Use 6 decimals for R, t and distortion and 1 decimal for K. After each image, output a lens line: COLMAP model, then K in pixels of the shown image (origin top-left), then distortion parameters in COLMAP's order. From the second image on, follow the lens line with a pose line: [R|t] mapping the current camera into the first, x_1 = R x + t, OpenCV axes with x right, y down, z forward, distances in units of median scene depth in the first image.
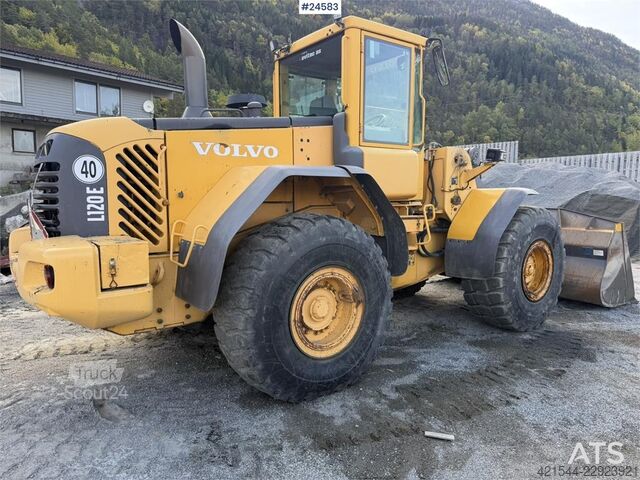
lens RADIAL K [[451.2, 0, 319.9], [0, 451.2, 244.5], [0, 0, 1]] dist [0.034249, -0.046934]
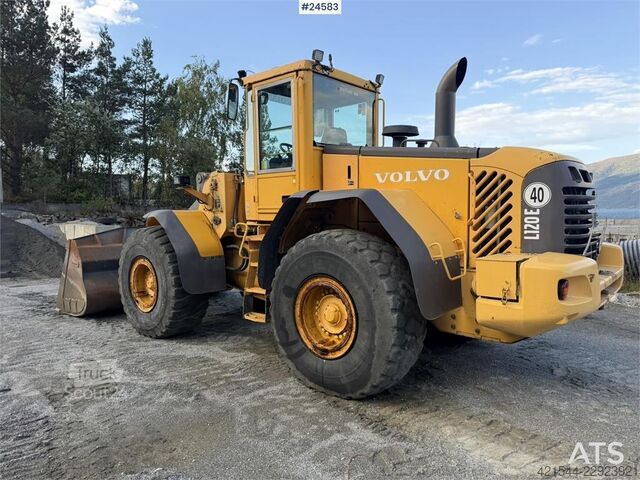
lens RADIAL K [[451.2, 0, 325.2], [0, 451.2, 235.9], [0, 0, 1]] dist [0.034249, -0.046934]
pose [[-0.221816, -0.057913, 0.973367, -1.218687], [0.120413, 0.988967, 0.086282, -0.180722], [-0.967625, 0.136345, -0.212395, 1.456737]]
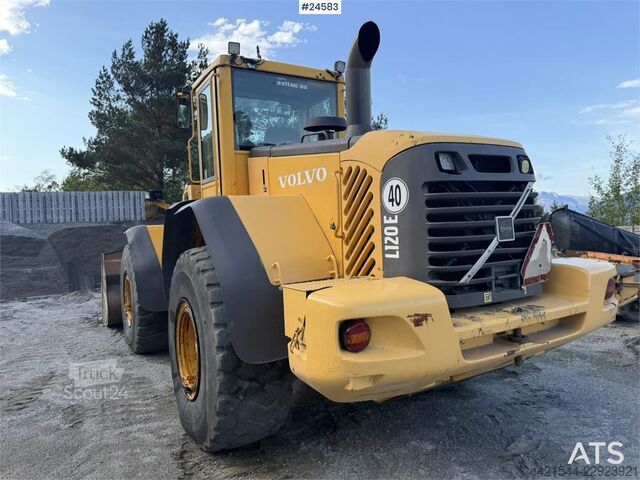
lens RADIAL K [[451.2, 0, 327.0], [0, 451.2, 235.9], [0, 0, 1]] dist [0.034249, -0.046934]
pose [[0.101926, -0.035169, 0.994170, -1.083387], [0.148808, 0.988670, 0.019718, -0.110995], [-0.983599, 0.145930, 0.106005, 0.939530]]
